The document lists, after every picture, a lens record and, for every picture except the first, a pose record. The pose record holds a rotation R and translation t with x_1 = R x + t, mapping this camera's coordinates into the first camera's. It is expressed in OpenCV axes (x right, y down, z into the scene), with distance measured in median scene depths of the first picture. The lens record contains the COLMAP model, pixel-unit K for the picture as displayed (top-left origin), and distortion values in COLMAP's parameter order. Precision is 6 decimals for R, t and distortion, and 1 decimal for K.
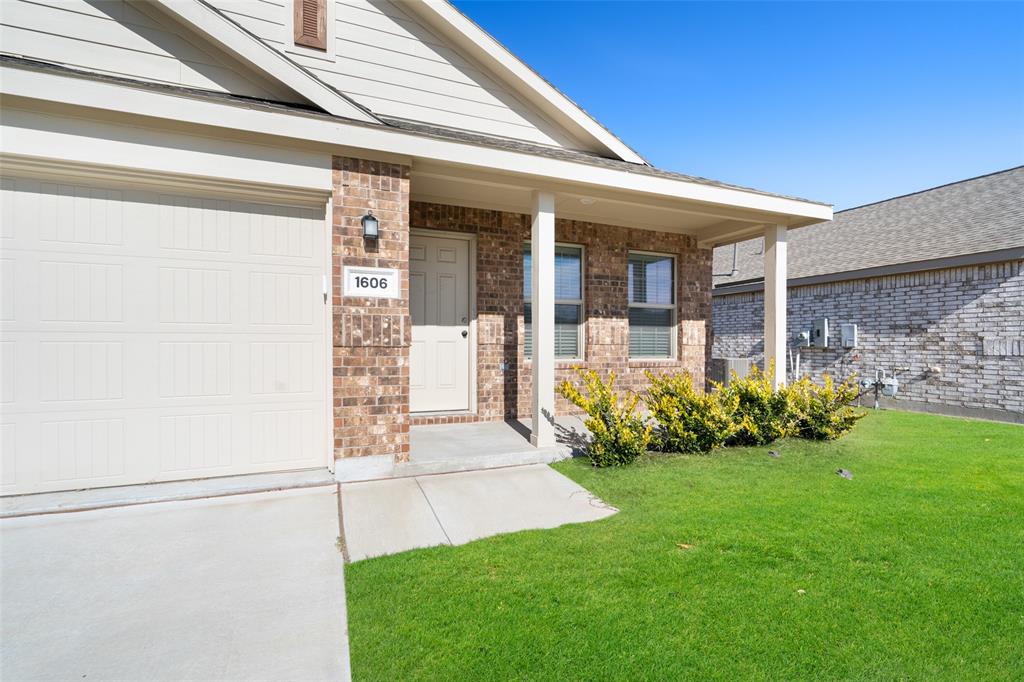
lens RADIAL K [[462.4, 0, 510.3], [0, 462.4, 348.5], [0, 0, 1]] dist [-0.002191, -0.000079]
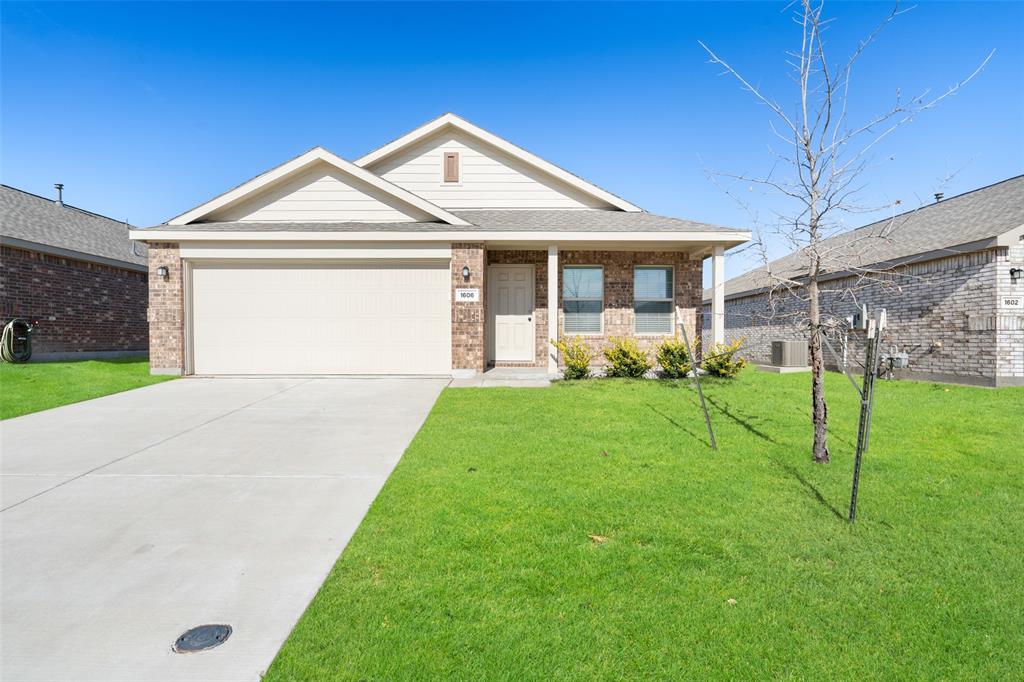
lens RADIAL K [[467.8, 0, 507.7], [0, 467.8, 346.7], [0, 0, 1]] dist [-0.002651, 0.000123]
pose [[0.926917, 0.000118, -0.375266, 0.506277], [-0.001997, 0.999987, -0.004618, 0.084148], [0.375260, 0.005030, 0.926906, -0.725960]]
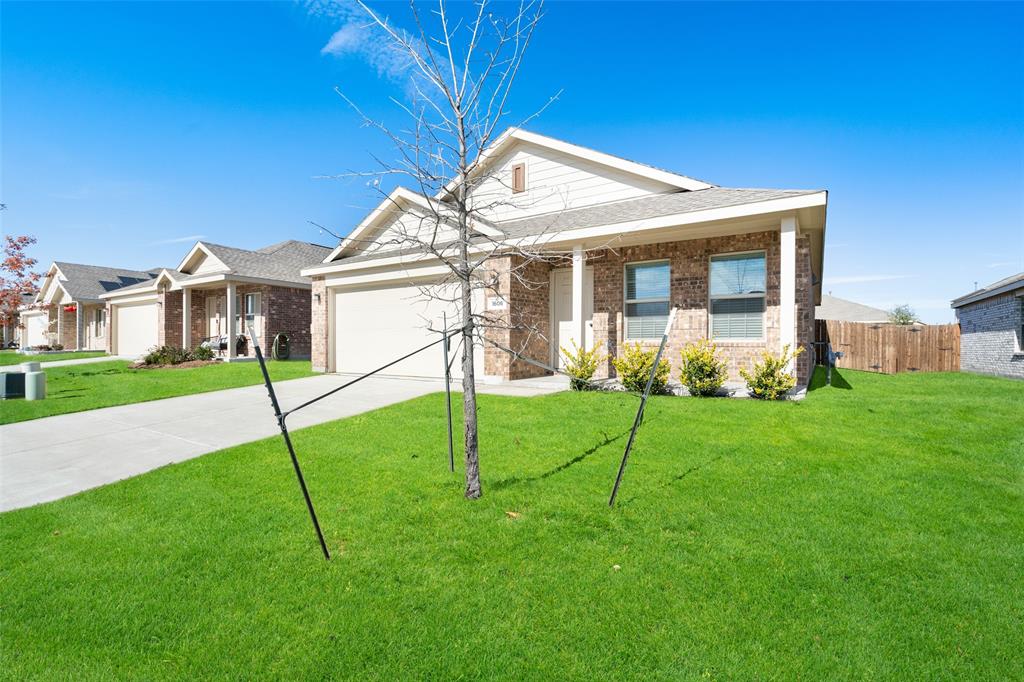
lens RADIAL K [[462.4, 0, 510.3], [0, 462.4, 348.5], [0, 0, 1]] dist [-0.002191, -0.000079]
pose [[0.565000, -0.000121, -0.825091, 1.114792], [-0.014898, 0.999835, -0.010349, 0.074825], [0.824957, 0.018139, 0.564905, -0.191866]]
